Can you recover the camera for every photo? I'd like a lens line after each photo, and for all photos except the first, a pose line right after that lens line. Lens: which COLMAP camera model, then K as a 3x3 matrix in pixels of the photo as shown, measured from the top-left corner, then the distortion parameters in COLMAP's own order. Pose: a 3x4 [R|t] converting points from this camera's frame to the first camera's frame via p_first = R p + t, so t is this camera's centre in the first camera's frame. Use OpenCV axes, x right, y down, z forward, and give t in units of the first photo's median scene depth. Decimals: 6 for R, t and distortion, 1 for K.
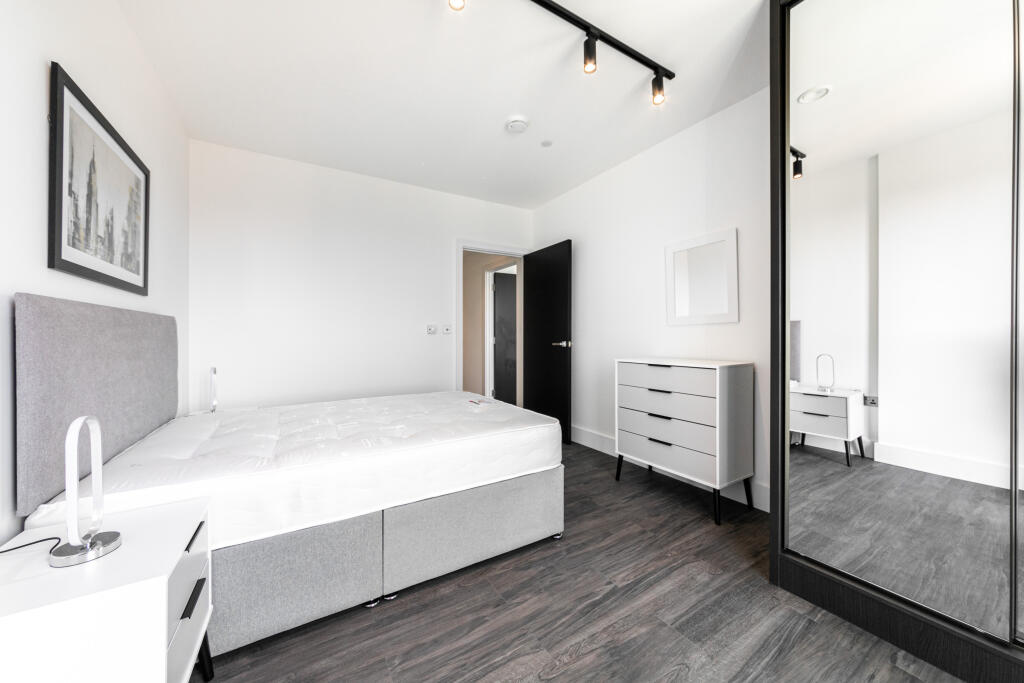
lens RADIAL K [[363.4, 0, 510.2], [0, 363.4, 335.0], [0, 0, 1]] dist [0.000365, 0.000057]
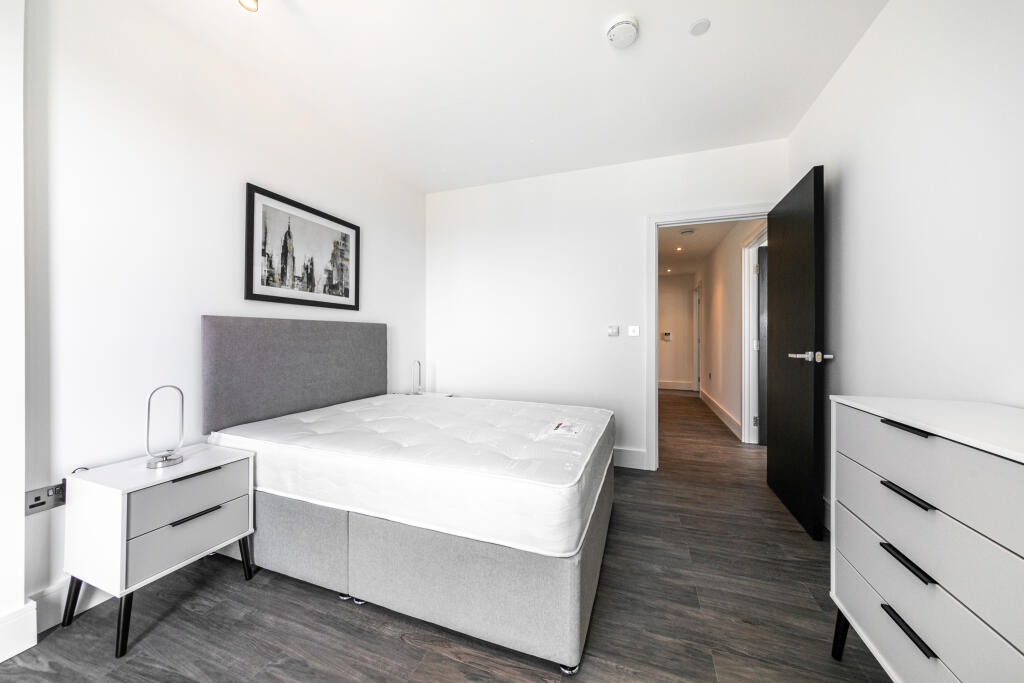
lens RADIAL K [[363.4, 0, 510.2], [0, 363.4, 335.0], [0, 0, 1]] dist [0.000365, 0.000057]
pose [[0.624705, 0.004428, -0.780848, 0.707279], [-0.004482, 0.999988, 0.002085, -0.016310], [0.780848, 0.002197, 0.624718, 0.695184]]
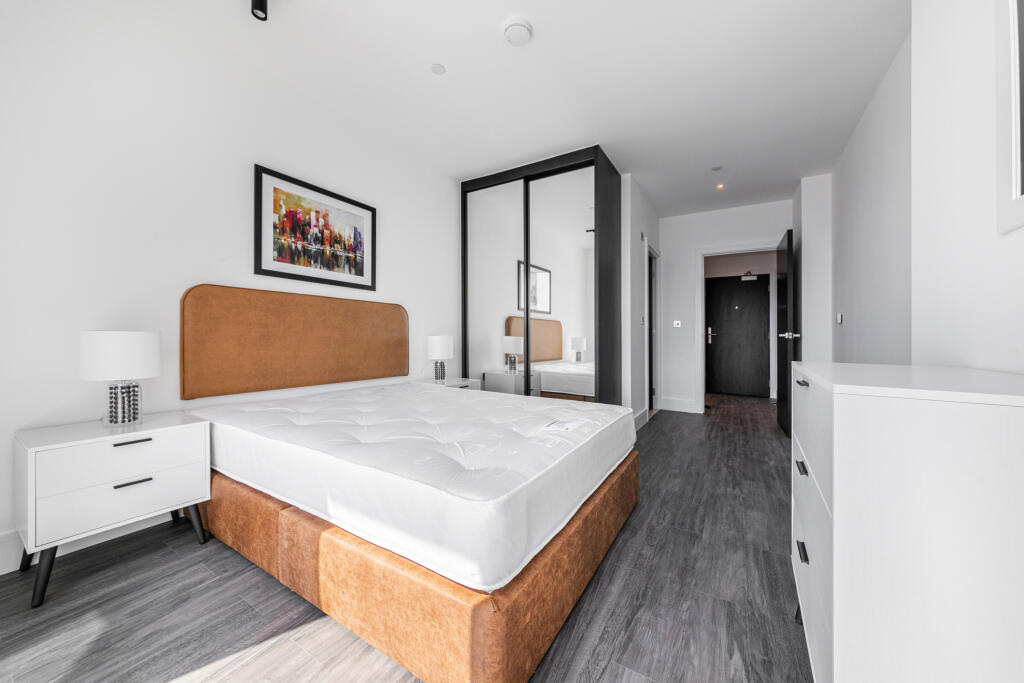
lens RADIAL K [[363.4, 0, 510.2], [0, 363.4, 335.0], [0, 0, 1]] dist [0.000365, 0.000057]
pose [[0.448488, 0.004592, -0.893777, 0.778622], [-0.010520, 0.999945, -0.000141, 0.090400], [0.893727, 0.009466, 0.448511, 1.039110]]
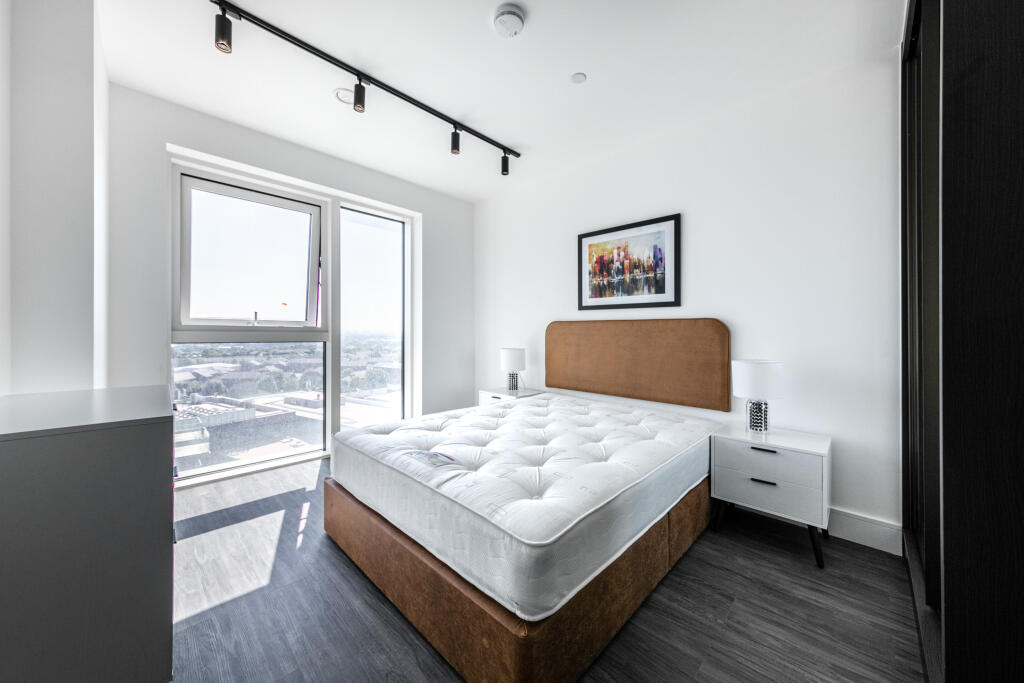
lens RADIAL K [[363.4, 0, 510.2], [0, 363.4, 335.0], [0, 0, 1]] dist [0.000365, 0.000057]
pose [[-0.969451, 0.002173, -0.245276, -0.066748], [0.001067, 0.999989, 0.004642, -0.008319], [0.245283, 0.004238, -0.969442, 2.726877]]
